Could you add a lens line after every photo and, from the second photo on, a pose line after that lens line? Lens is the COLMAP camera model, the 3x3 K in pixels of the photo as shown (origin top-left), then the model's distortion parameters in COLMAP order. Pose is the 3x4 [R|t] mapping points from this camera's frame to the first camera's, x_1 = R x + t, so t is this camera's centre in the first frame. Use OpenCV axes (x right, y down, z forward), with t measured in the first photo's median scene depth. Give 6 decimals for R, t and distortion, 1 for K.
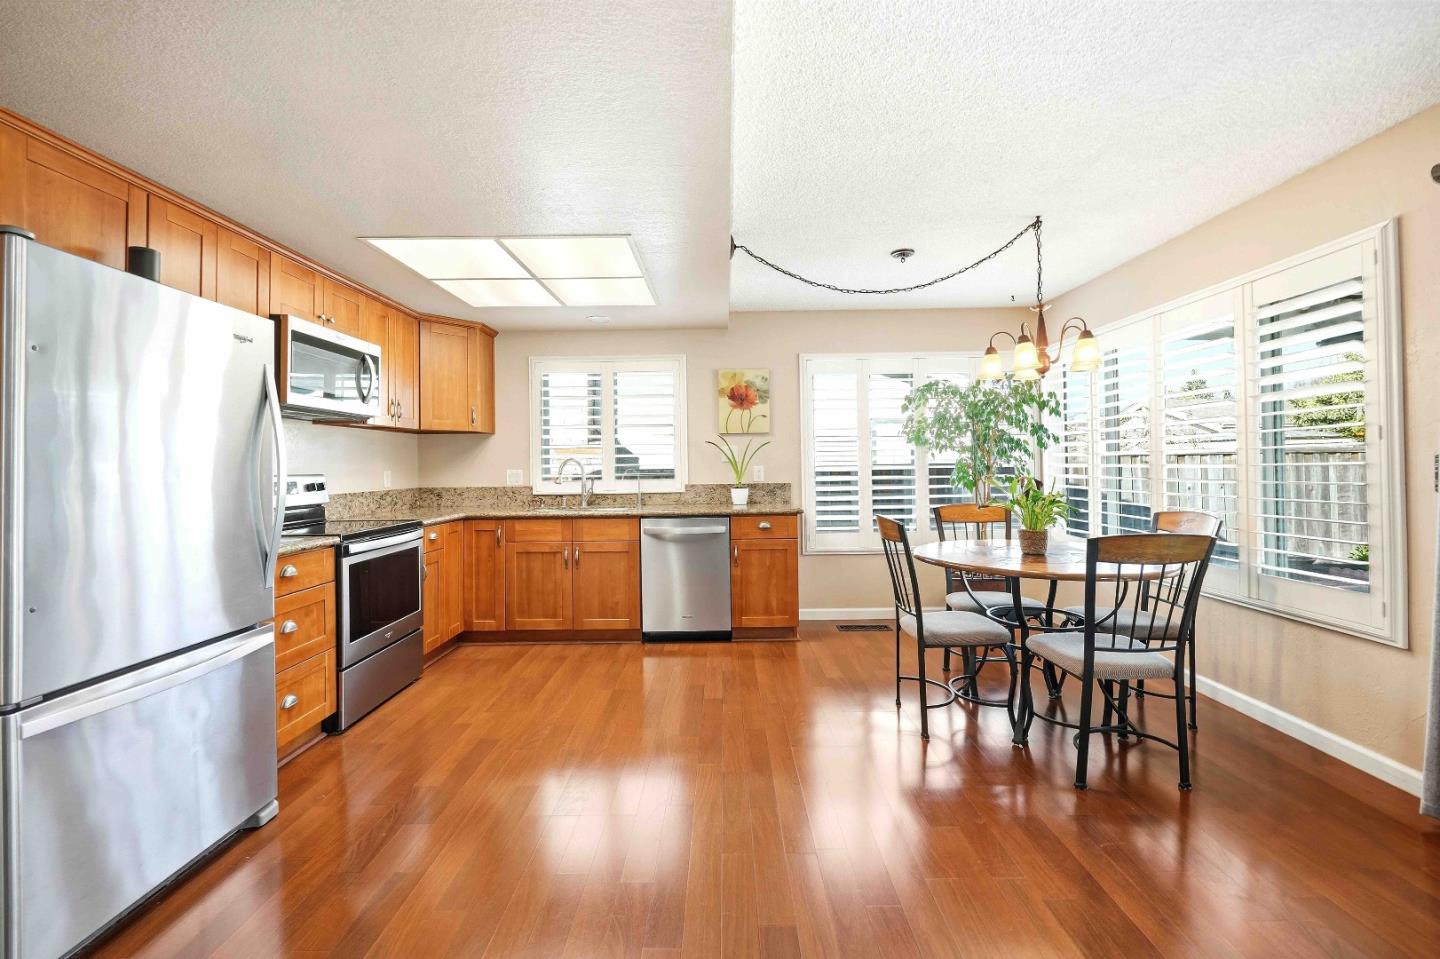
lens RADIAL K [[605.8, 0, 723.2], [0, 605.8, 458.0], [0, 0, 1]] dist [0.001347, 0.000053]
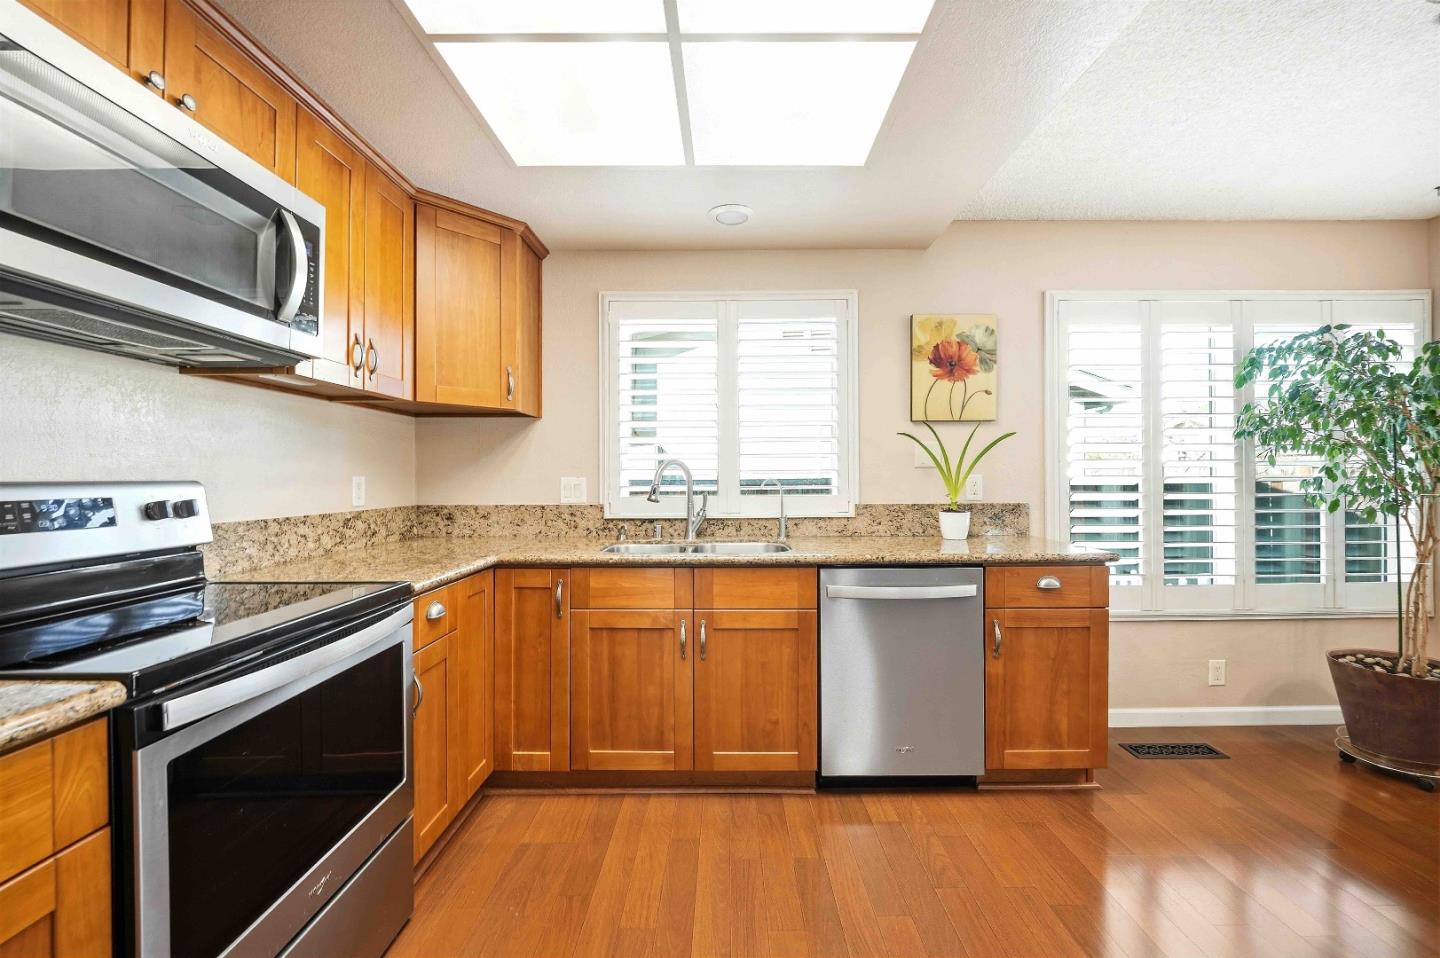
lens RADIAL K [[589.7, 0, 729.0], [0, 589.7, 475.6], [0, 0, 1]] dist [-0.001223, -0.000308]
pose [[0.999952, 0.009628, 0.001922, -0.219497], [-0.009645, 0.999909, 0.009447, 0.012454], [-0.001831, -0.009465, 0.999954, 0.471079]]
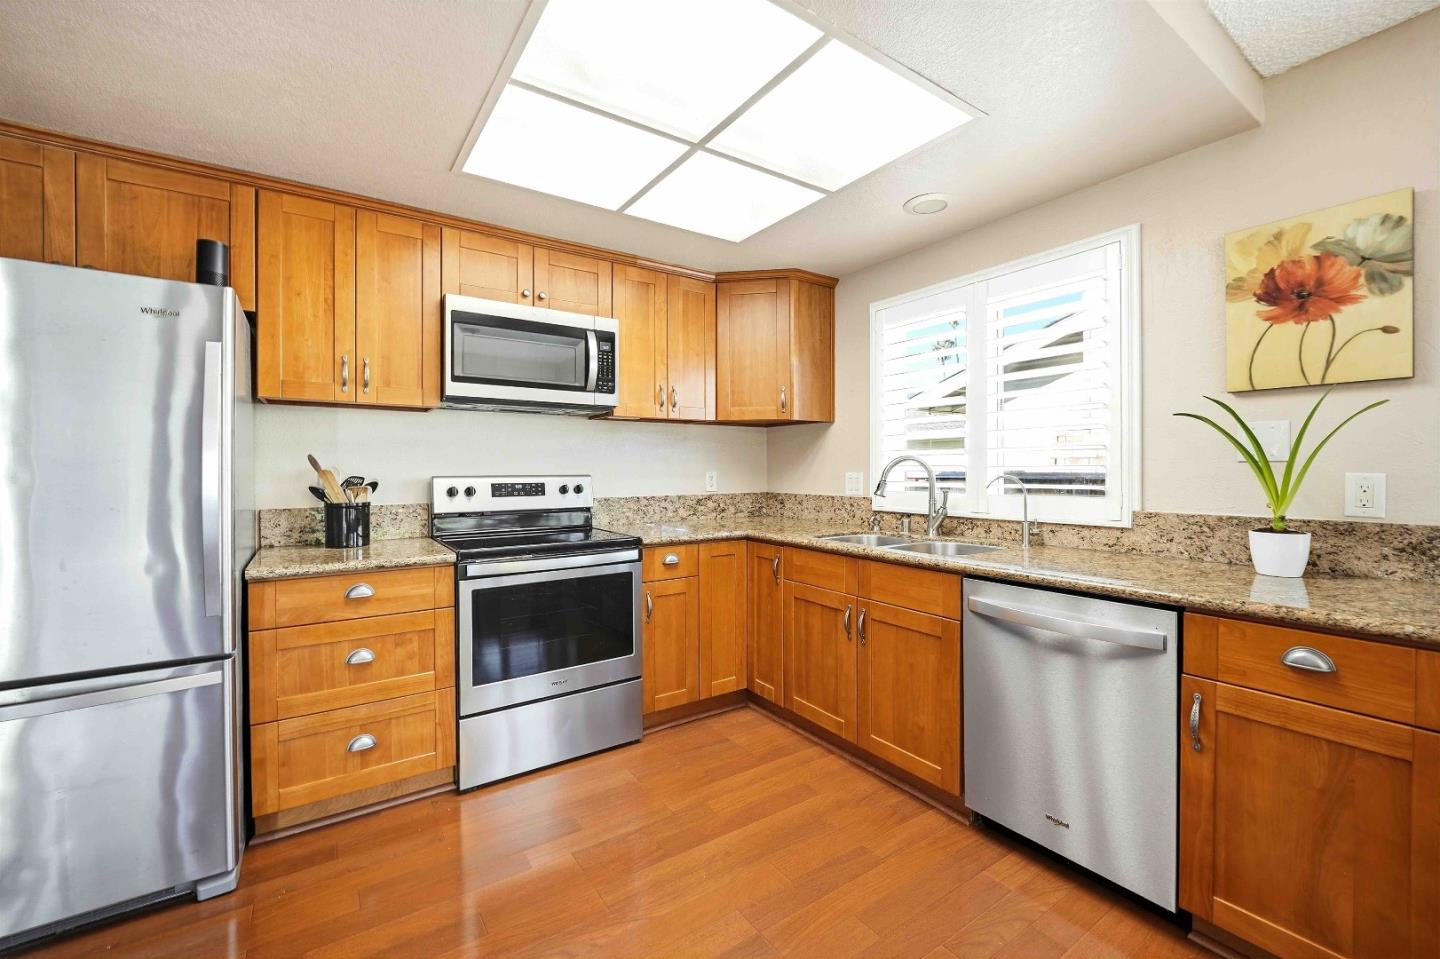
lens RADIAL K [[590.9, 0, 722.6], [0, 590.9, 474.3], [0, 0, 1]] dist [-0.008013, -0.000412]
pose [[0.569057, 0.019698, -0.822062, 0.145177], [0.005672, 0.999595, 0.027879, 0.002174], [0.822278, -0.020528, 0.568715, 0.568577]]
